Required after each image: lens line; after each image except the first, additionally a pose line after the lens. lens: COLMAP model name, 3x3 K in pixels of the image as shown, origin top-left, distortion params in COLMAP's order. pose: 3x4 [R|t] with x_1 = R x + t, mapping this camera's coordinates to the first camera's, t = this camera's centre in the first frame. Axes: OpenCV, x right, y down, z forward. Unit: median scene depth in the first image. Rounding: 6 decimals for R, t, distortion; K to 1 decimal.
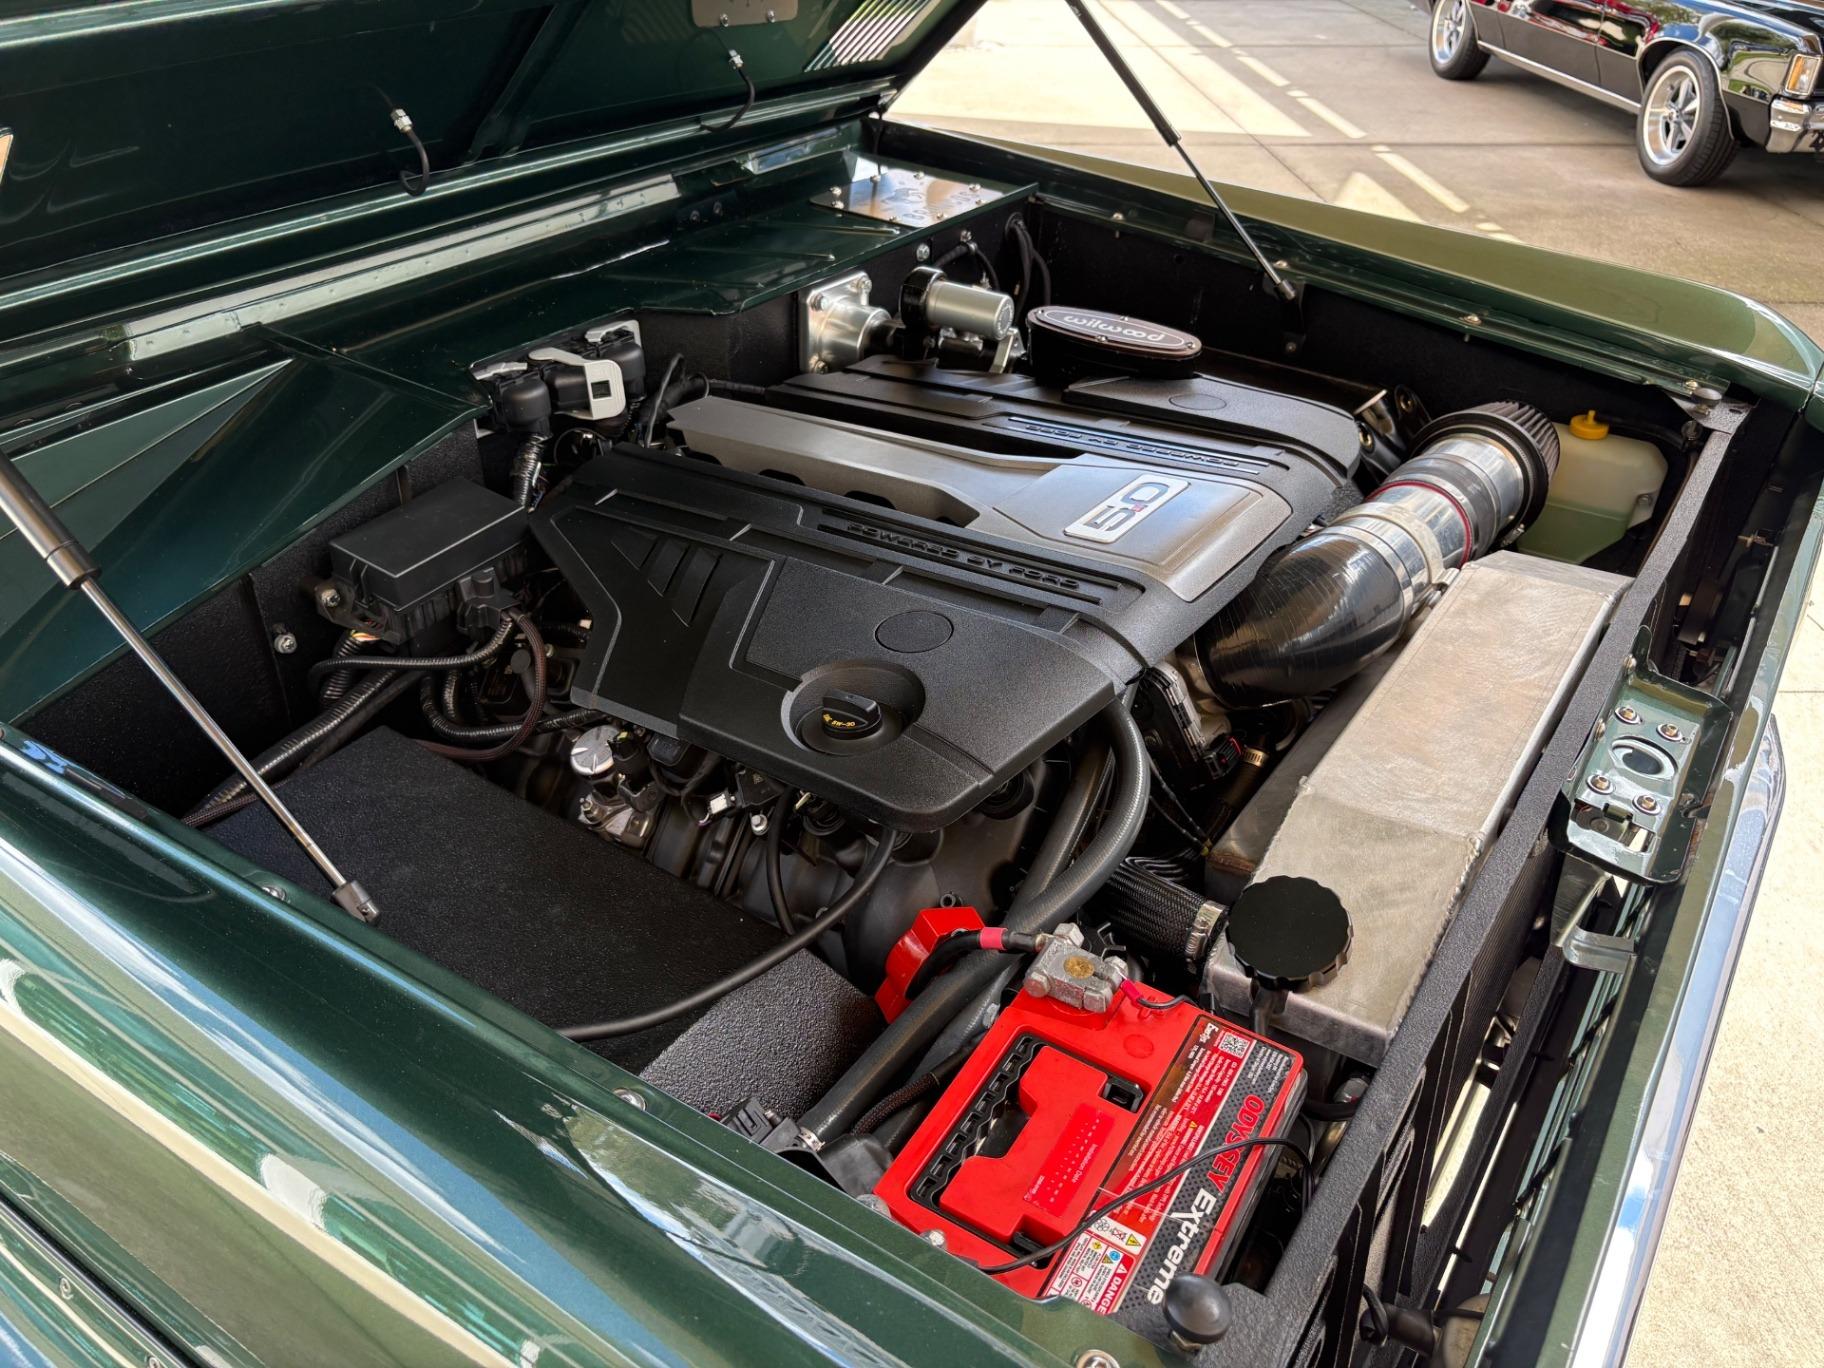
lens RADIAL K [[1439.3, 0, 911.2], [0, 1439.3, 641.3], [0, 0, 1]] dist [0.049318, -0.059622]
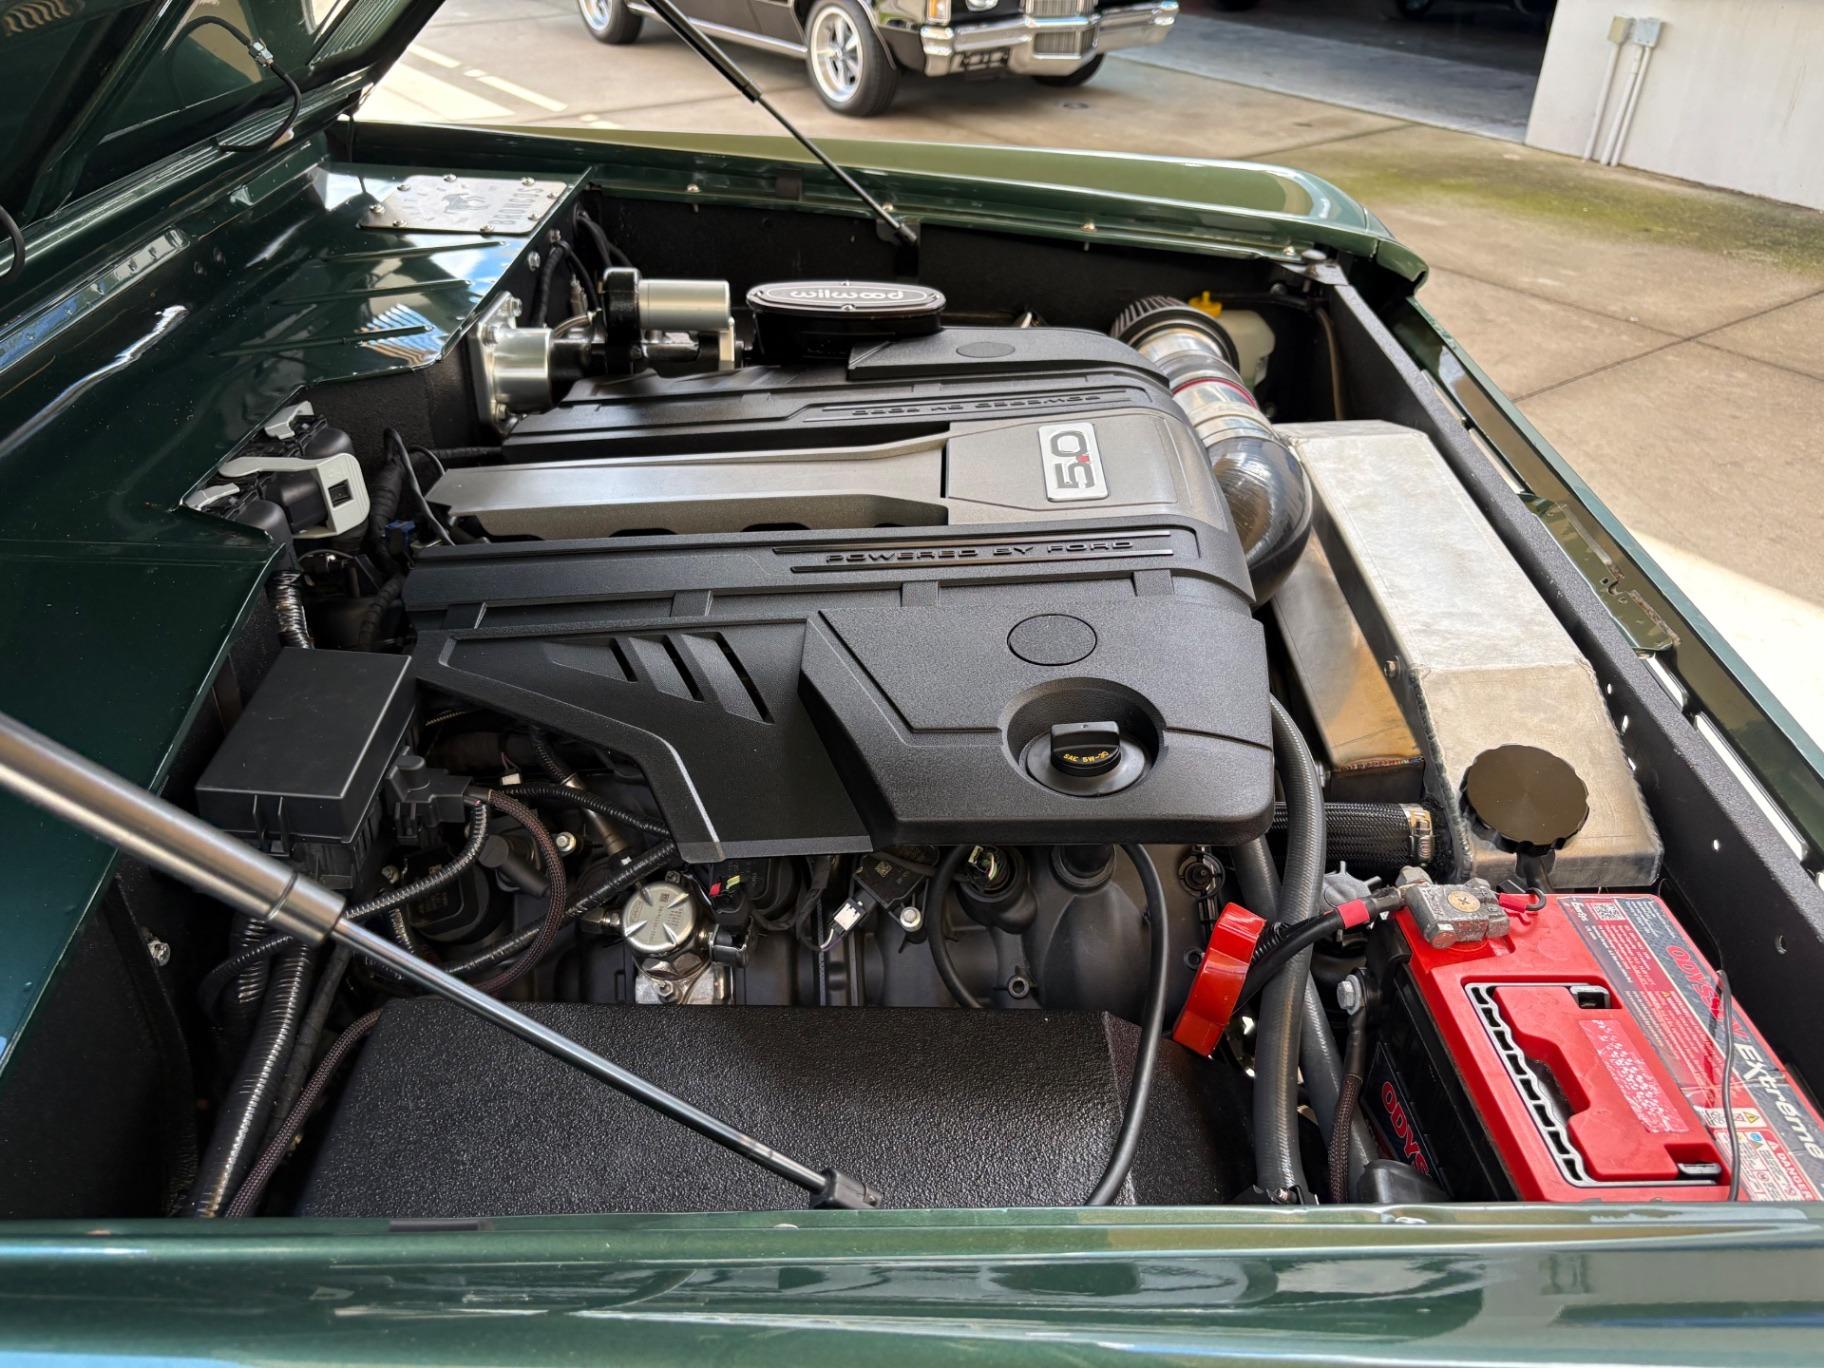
lens RADIAL K [[1429.8, 0, 912.0], [0, 1429.8, 684.0], [0, 0, 1]] dist [0.014524, 0.003387]
pose [[0.828988, -0.312866, 0.463567, -0.304080], [0.294899, 0.948822, 0.113007, -0.066273], [-0.475199, 0.043024, 0.878826, 0.172131]]
